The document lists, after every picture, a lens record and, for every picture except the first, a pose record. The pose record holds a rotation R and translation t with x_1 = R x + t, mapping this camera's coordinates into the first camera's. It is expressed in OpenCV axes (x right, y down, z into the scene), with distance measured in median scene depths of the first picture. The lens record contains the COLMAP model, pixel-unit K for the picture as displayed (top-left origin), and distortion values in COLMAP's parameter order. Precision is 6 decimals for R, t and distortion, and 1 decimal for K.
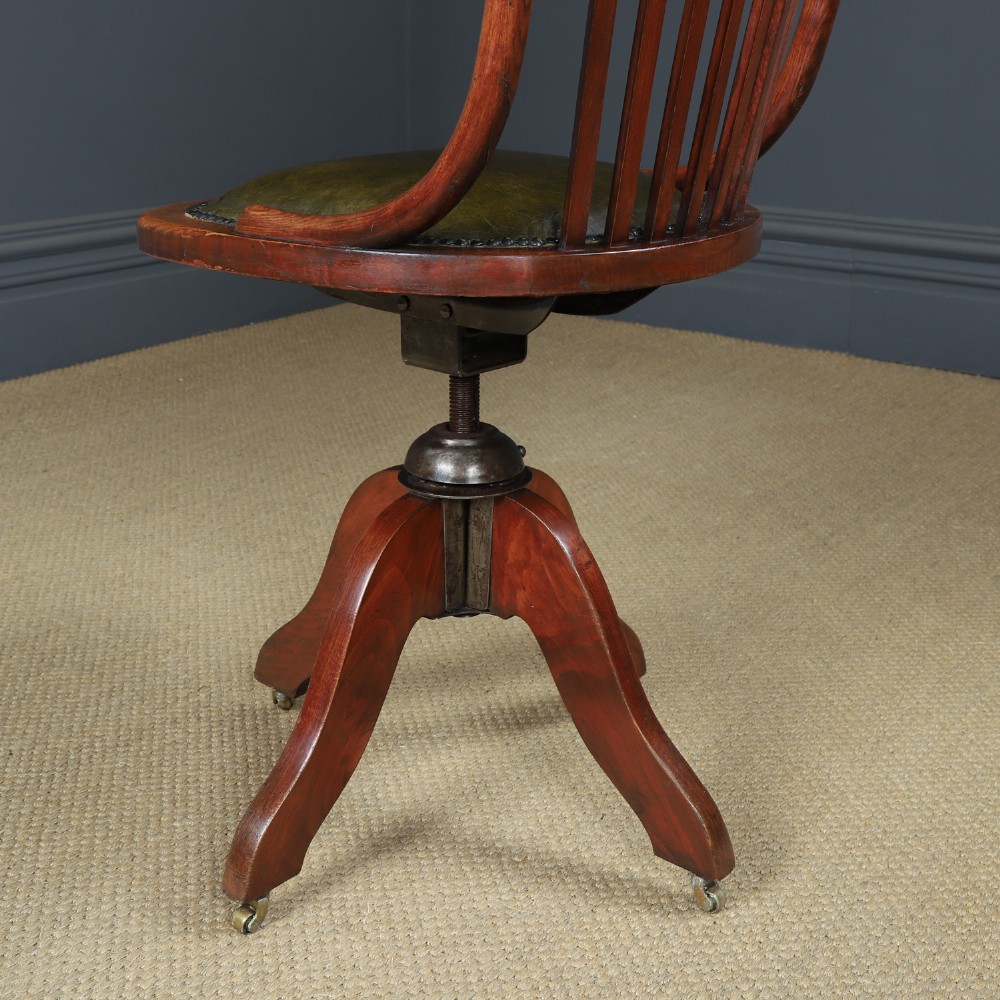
lens RADIAL K [[1370.6, 0, 500.0], [0, 1370.6, 500.0], [0, 0, 1]] dist [-0.028255, 0.016344]
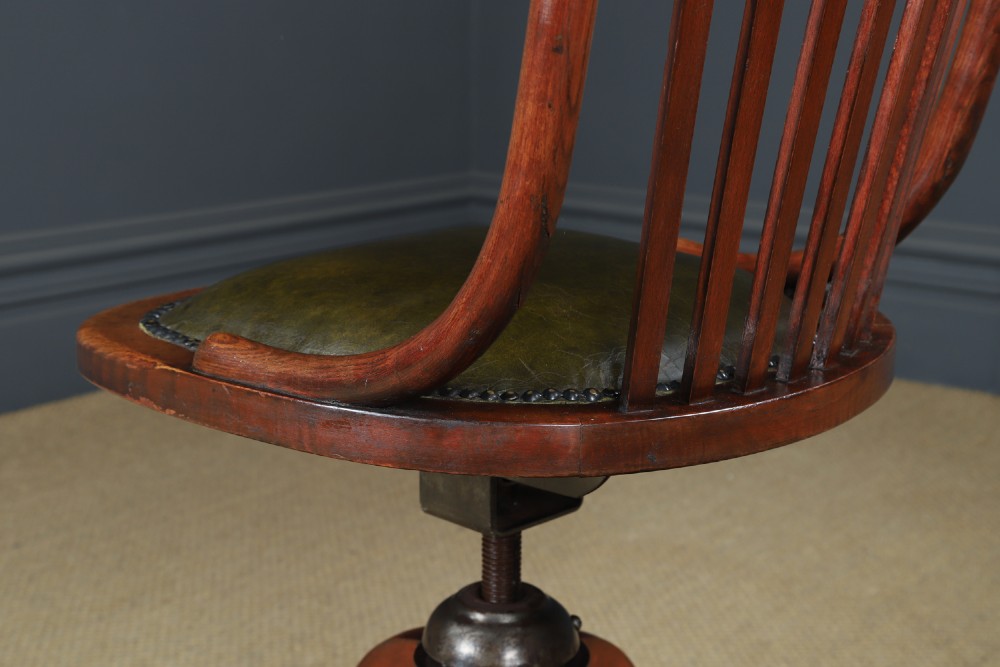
lens RADIAL K [[1465.3, 0, 522.4], [0, 1465.3, 334.1], [0, 0, 1]] dist [0.149961, 0.021184]
pose [[0.998859, 0.010899, -0.046500, 0.022101], [-0.014743, 0.996429, -0.083133, -0.127073], [0.045428, 0.083724, 0.995453, 0.166203]]
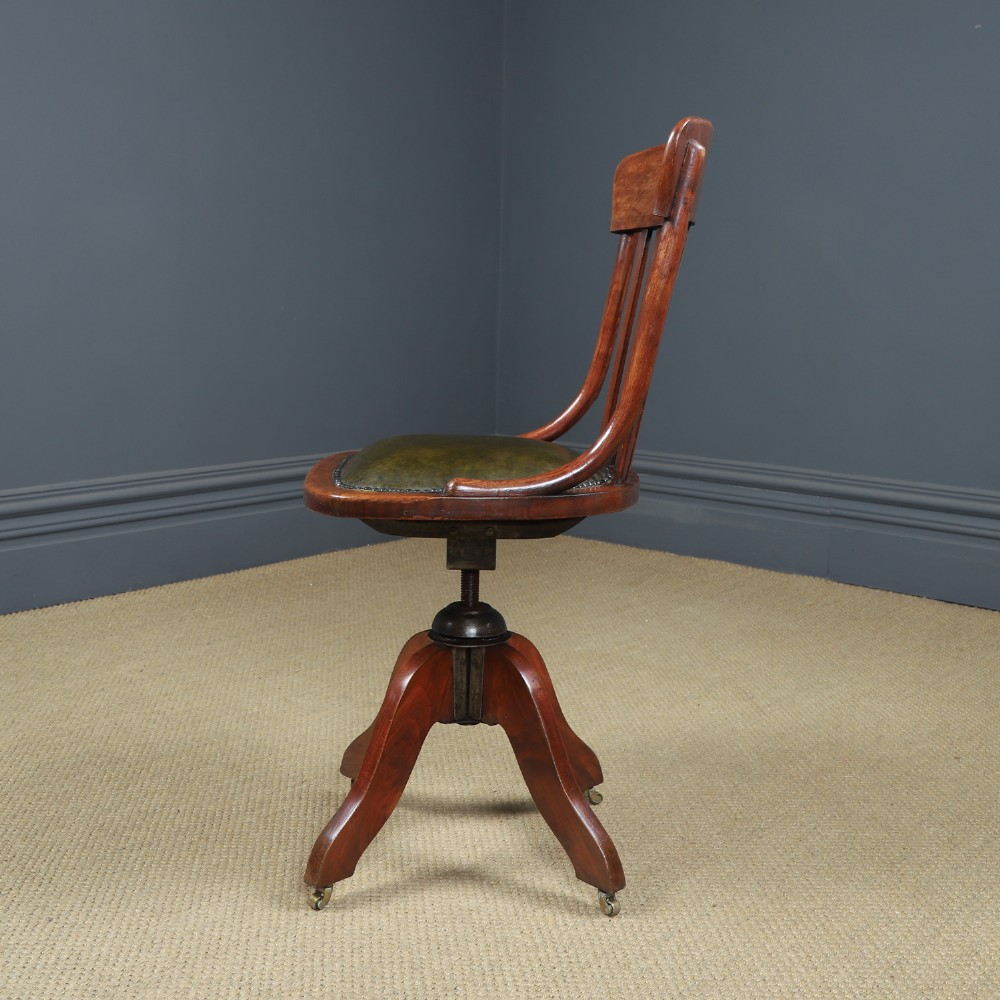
lens RADIAL K [[1388.2, 0, 500.0], [0, 1388.2, 500.0], [0, 0, 1]] dist [-0.099300, -0.024529]
pose [[0.993781, 0.020792, -0.109394, 0.181479], [-0.039227, 0.984805, -0.169178, 0.098903], [0.104214, 0.172417, 0.979496, -0.598717]]
